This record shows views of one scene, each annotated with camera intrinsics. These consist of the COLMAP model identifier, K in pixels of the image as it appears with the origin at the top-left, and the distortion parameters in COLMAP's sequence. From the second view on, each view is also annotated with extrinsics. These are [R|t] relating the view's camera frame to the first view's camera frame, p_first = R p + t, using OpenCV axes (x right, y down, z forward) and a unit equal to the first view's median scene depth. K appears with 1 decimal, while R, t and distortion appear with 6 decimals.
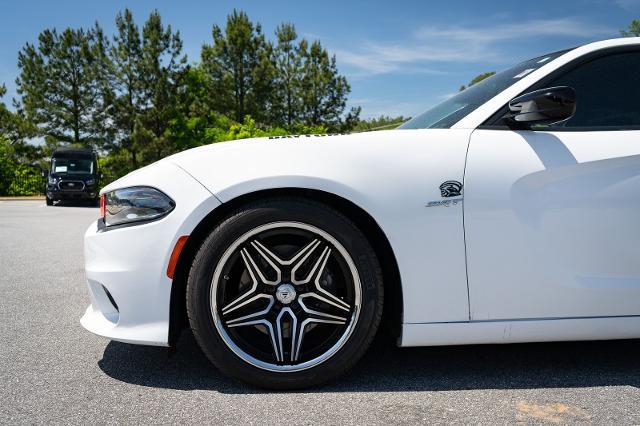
lens RADIAL K [[603.2, 0, 309.4], [0, 603.2, 215.2], [0, 0, 1]] dist [0.003677, 0.000000]
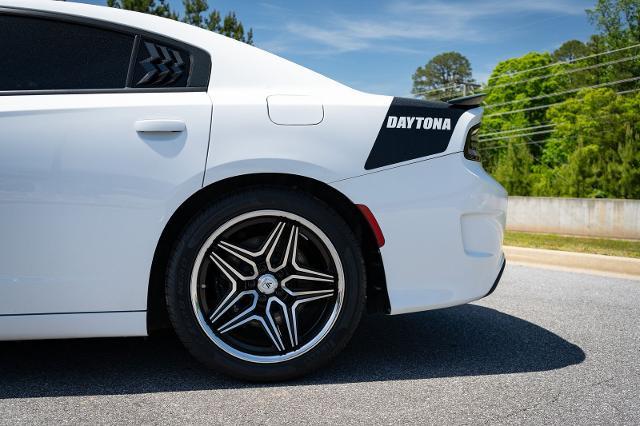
lens RADIAL K [[667.6, 0, 318.2], [0, 667.6, 221.3], [0, 0, 1]] dist [0.013055, 0.000000]
pose [[0.999102, 0.003216, 0.042259, 0.111079], [-0.004026, 0.999810, 0.019092, 0.000020], [-0.042189, -0.019245, 0.998924, 0.002231]]
